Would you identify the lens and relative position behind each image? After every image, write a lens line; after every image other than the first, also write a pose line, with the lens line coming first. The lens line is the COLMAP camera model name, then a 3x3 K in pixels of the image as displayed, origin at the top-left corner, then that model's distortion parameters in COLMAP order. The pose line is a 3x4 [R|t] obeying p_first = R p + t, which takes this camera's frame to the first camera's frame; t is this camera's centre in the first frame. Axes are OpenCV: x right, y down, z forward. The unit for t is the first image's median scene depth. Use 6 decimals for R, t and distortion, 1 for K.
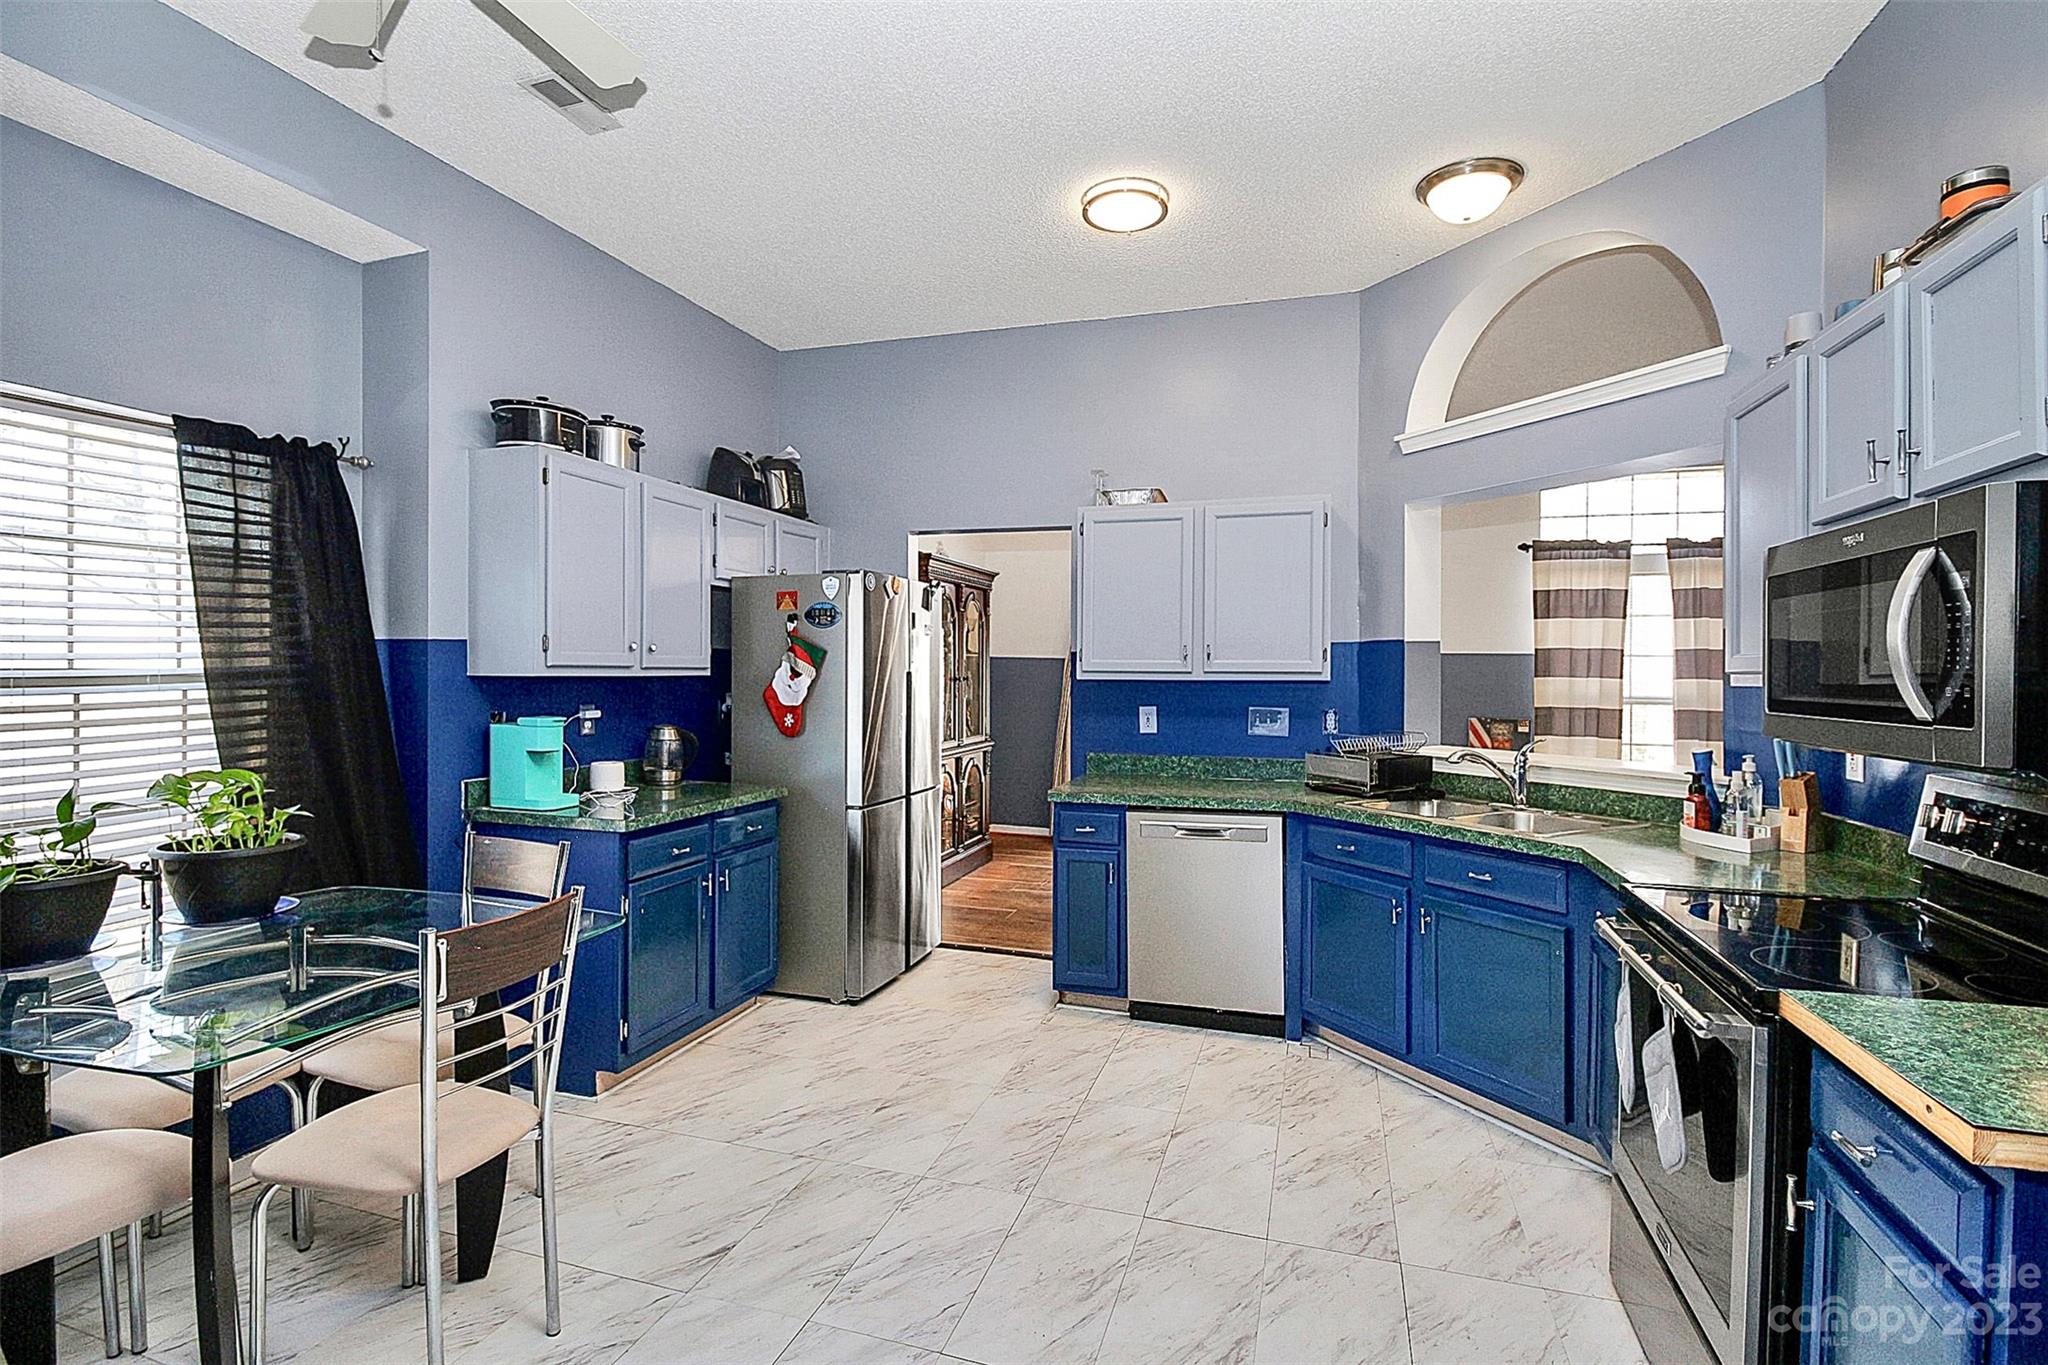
lens RADIAL K [[992.5, 0, 1024.0], [0, 992.5, 682.5], [0, 0, 1]] dist [-0.004306, -0.000831]
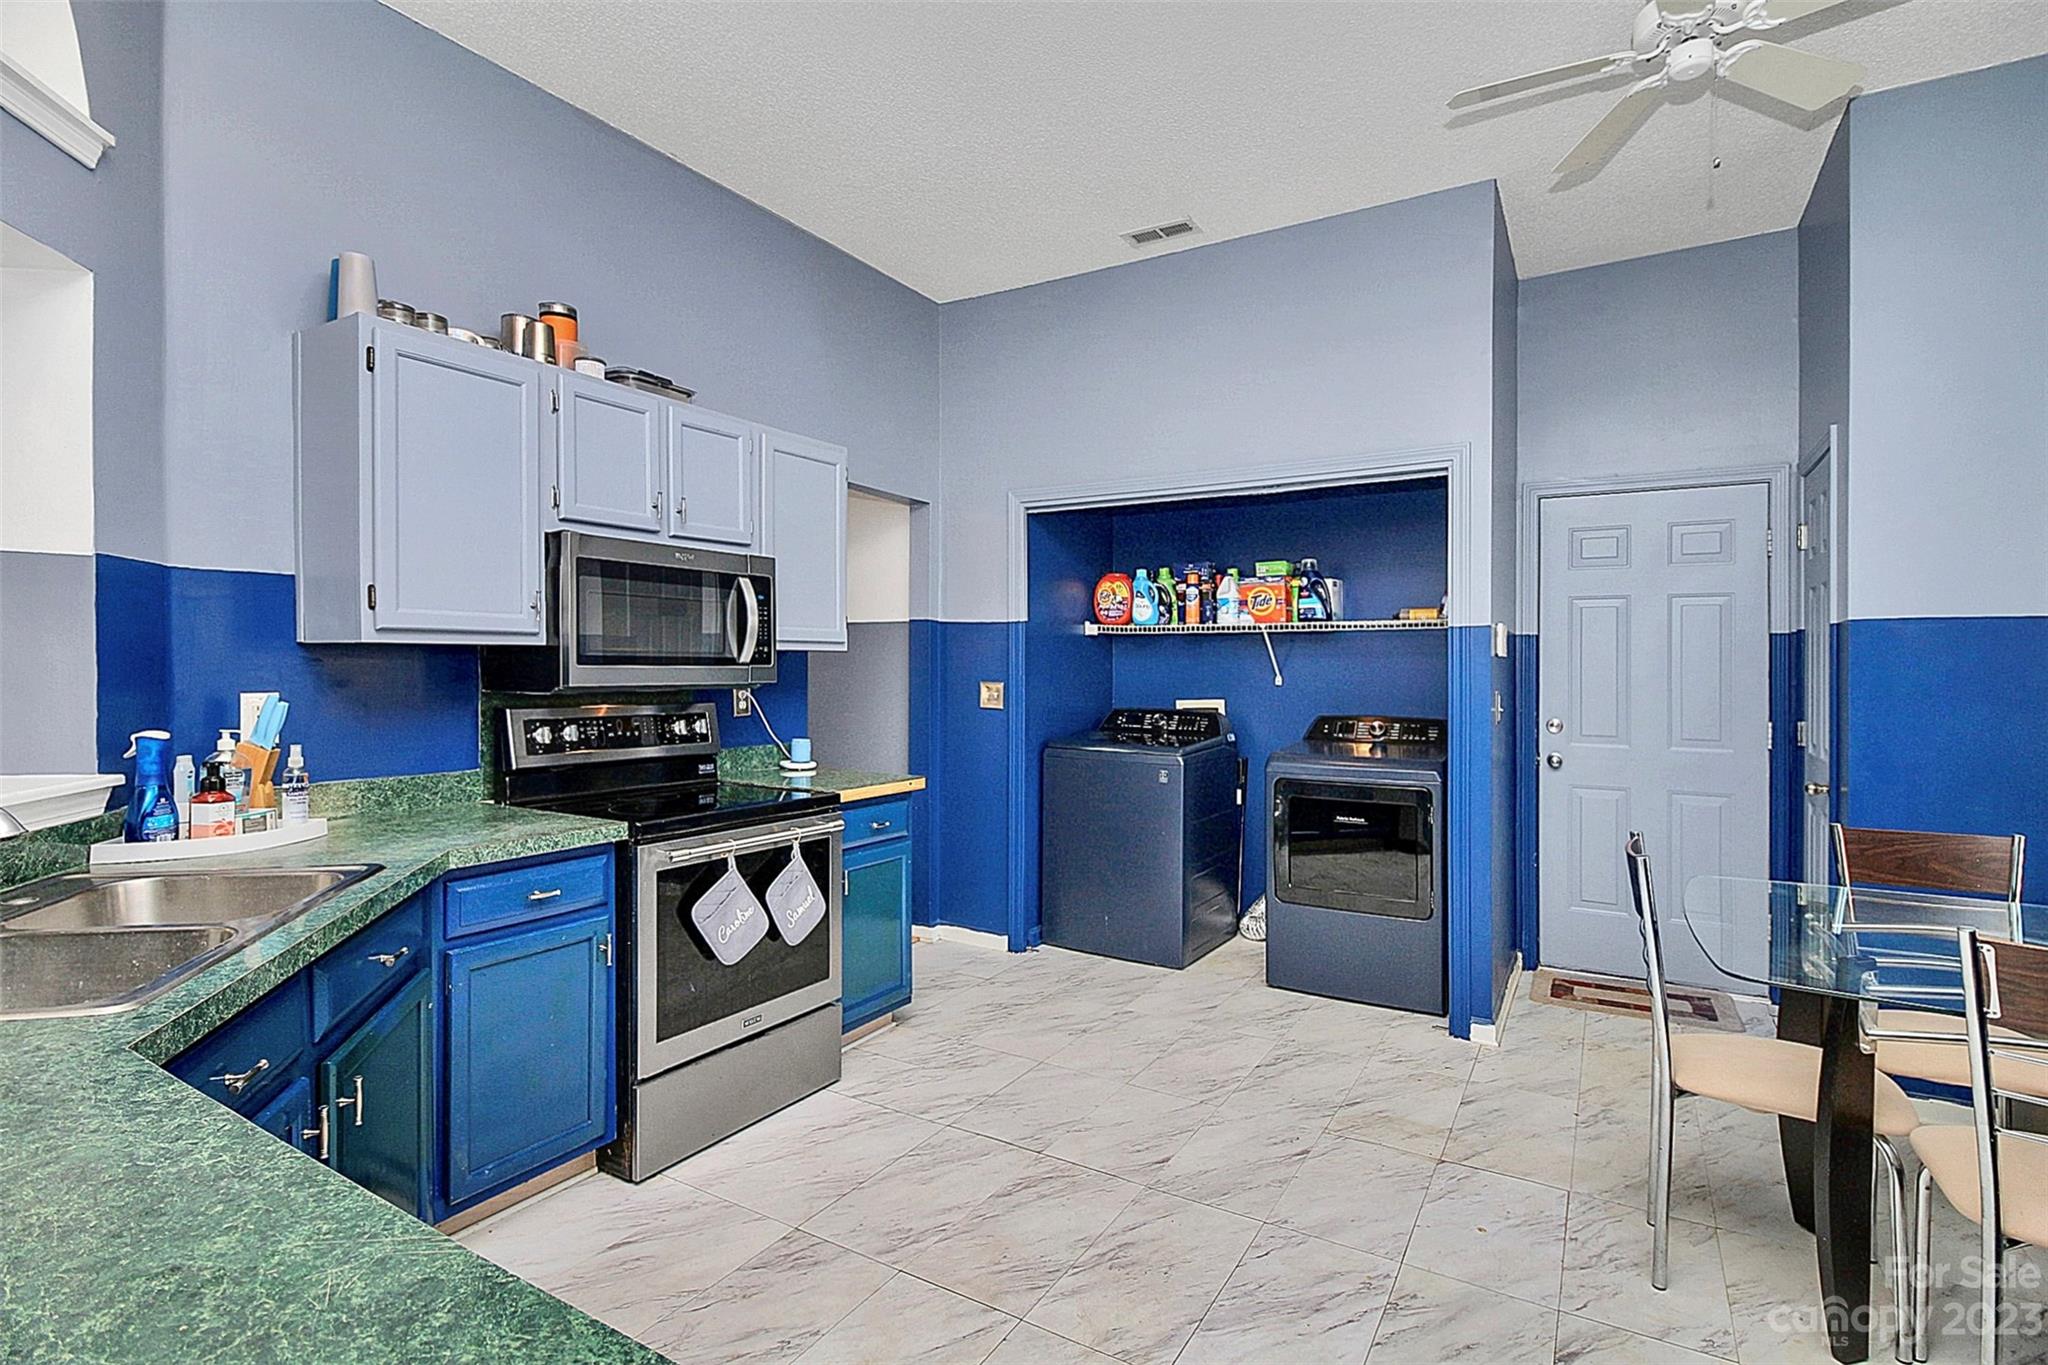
lens RADIAL K [[971.6, 0, 1004.9], [0, 971.6, 640.4], [0, 0, 1]] dist [-0.006426, -0.000407]
pose [[-0.968540, -0.004780, 0.248813, -0.037530], [-0.008266, 0.999882, -0.012966, 0.005632], [-0.248721, -0.014615, -0.968465, 1.191693]]
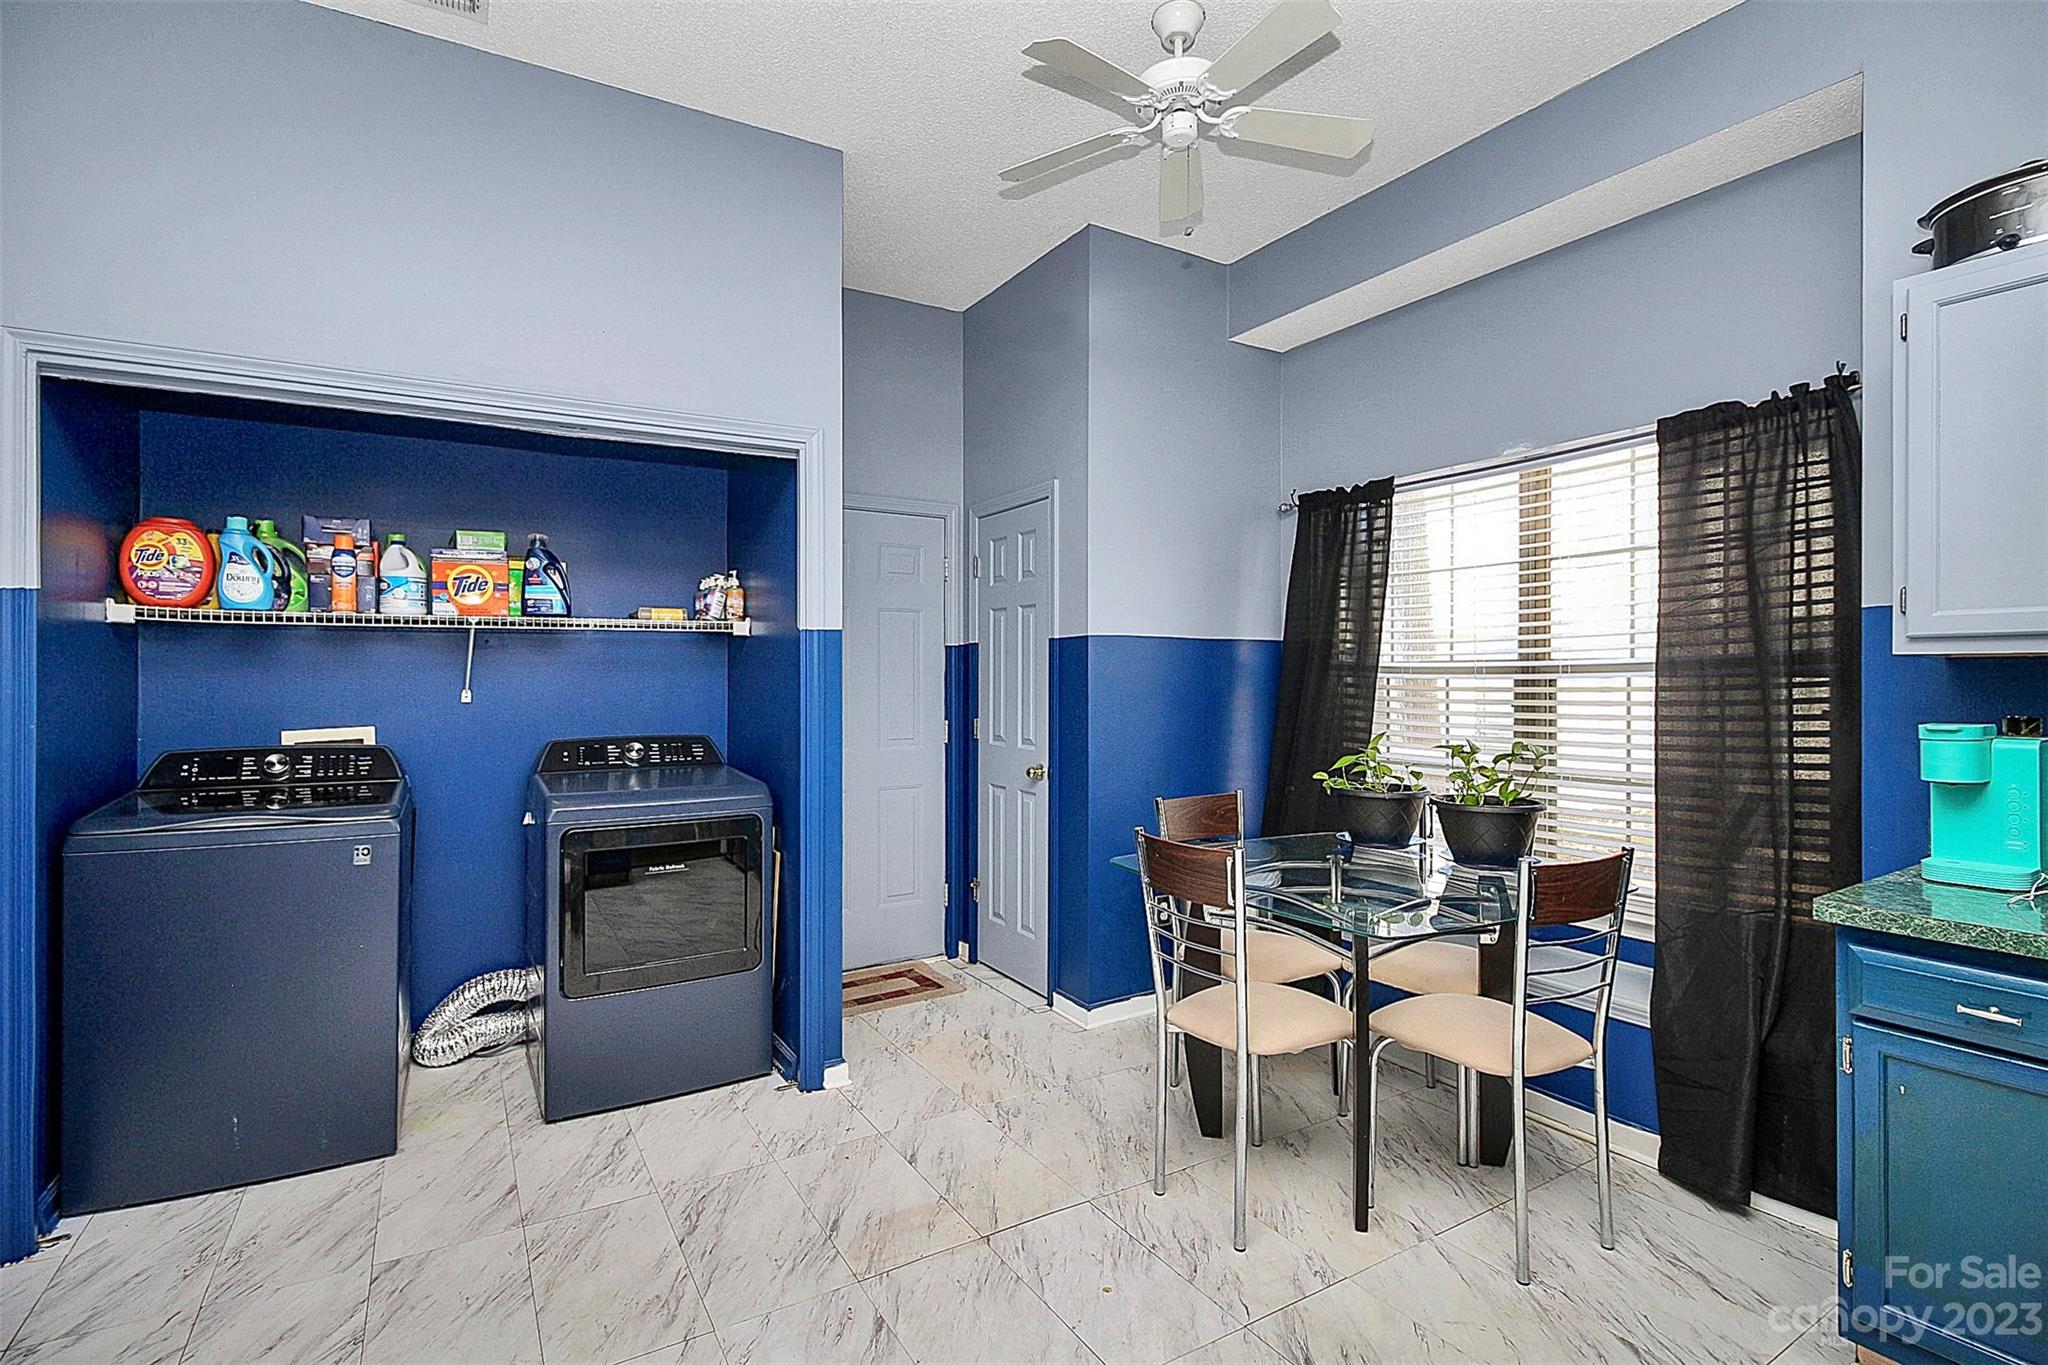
lens RADIAL K [[955.2, 0, 1016.9], [0, 955.2, 665.4], [0, 0, 1]] dist [-0.002390, -0.009310]
pose [[-0.664729, -0.012540, -0.746979, 0.274532], [-0.012654, 0.999905, -0.005526, 0.008341], [0.746977, 0.005779, -0.664825, 0.845556]]
